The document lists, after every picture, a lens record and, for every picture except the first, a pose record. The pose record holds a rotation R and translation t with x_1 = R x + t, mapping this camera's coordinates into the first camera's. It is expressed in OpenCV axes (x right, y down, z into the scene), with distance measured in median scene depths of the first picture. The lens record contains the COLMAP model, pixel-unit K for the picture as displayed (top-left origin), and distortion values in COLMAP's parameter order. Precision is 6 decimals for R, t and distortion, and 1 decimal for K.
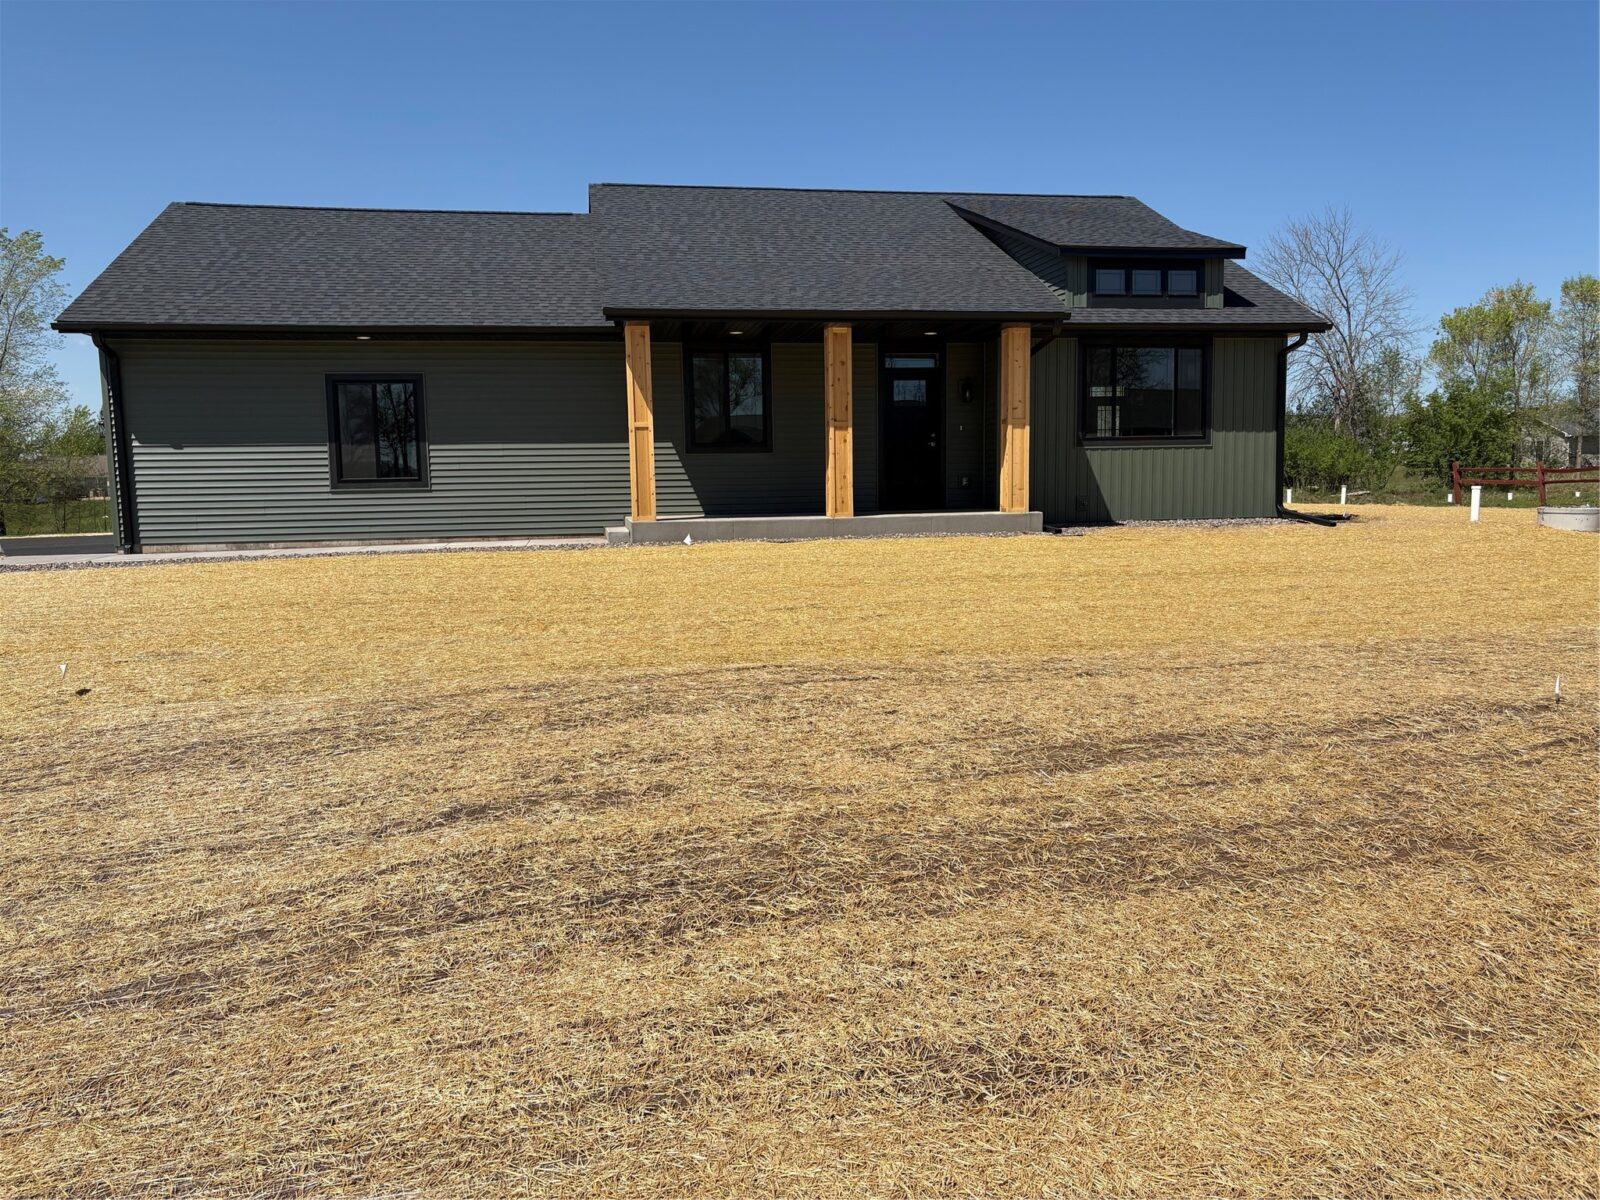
lens RADIAL K [[1210.4, 0, 806.0], [0, 1210.4, 600.2], [0, 0, 1]] dist [0.042341, -0.041075]
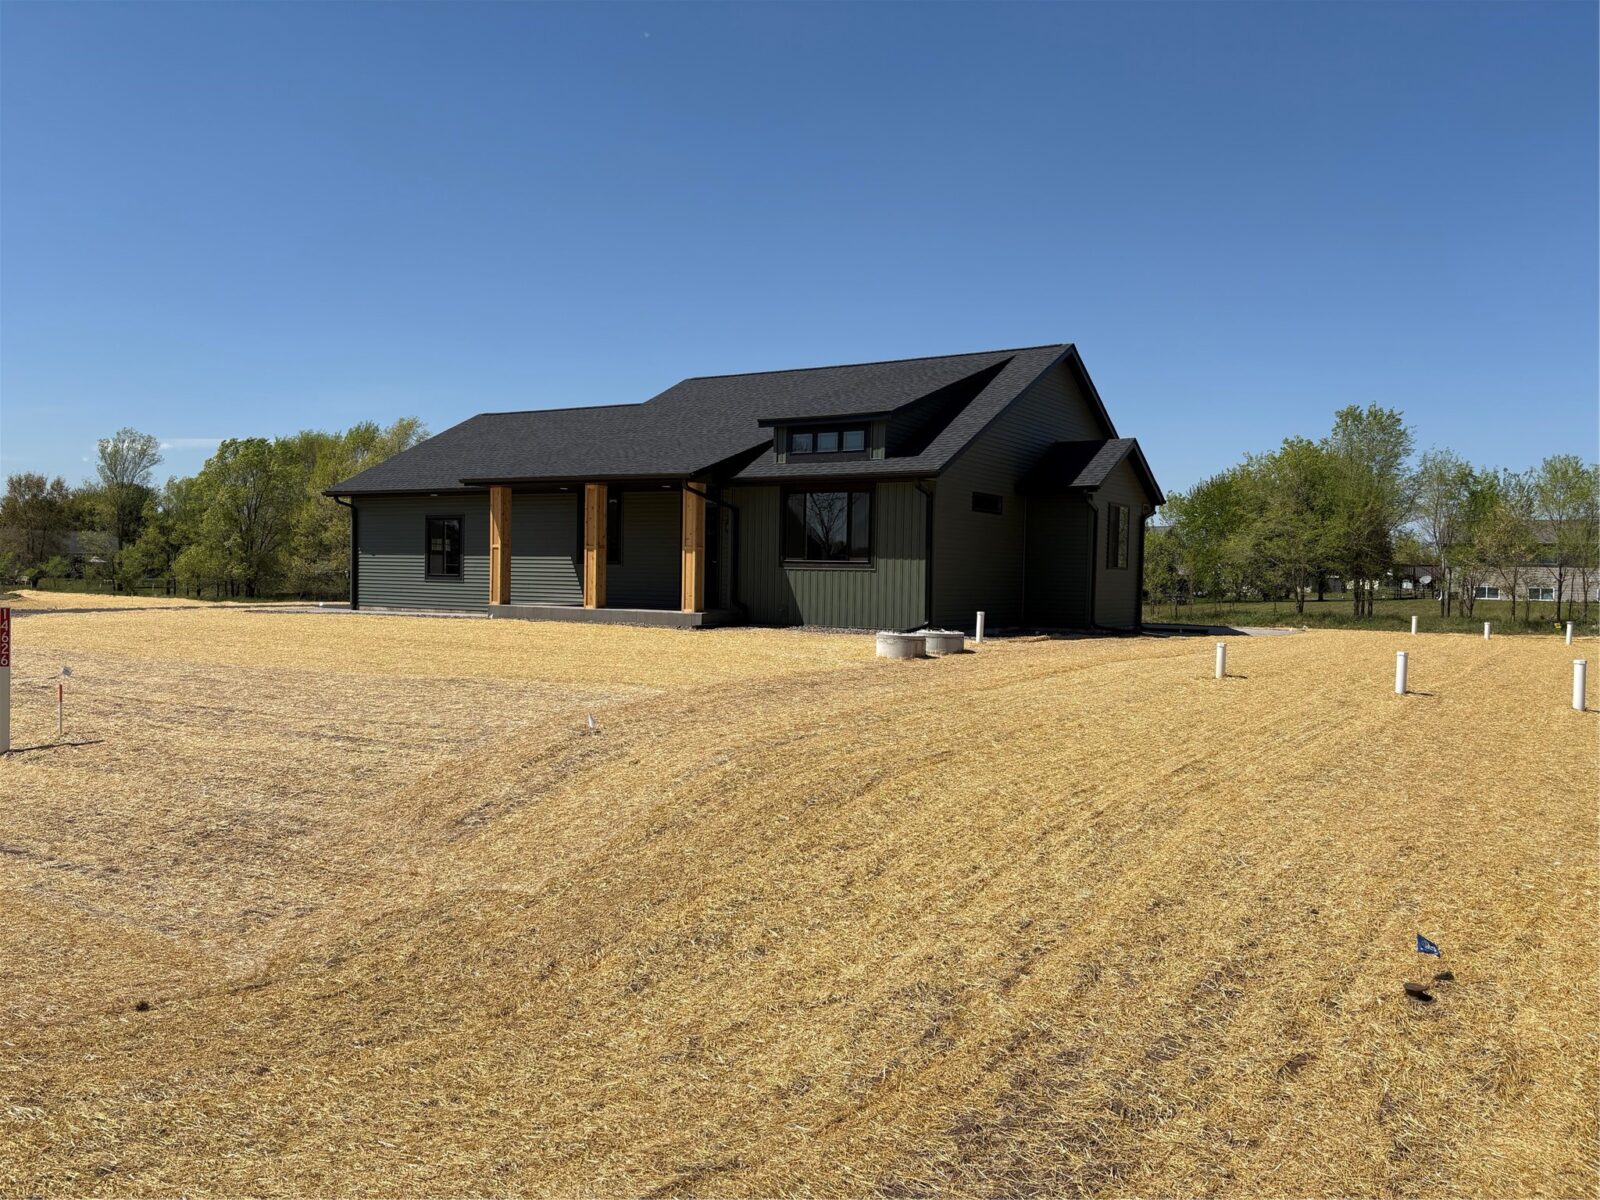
lens RADIAL K [[1210.4, 0, 798.4], [0, 1210.4, 593.5], [0, 0, 1]] dist [0.042341, -0.041075]
pose [[0.742742, 0.042001, -0.668260, 1.180852], [-0.102655, 0.993375, -0.051662, -0.035370], [0.661662, 0.106972, 0.742132, 0.049694]]
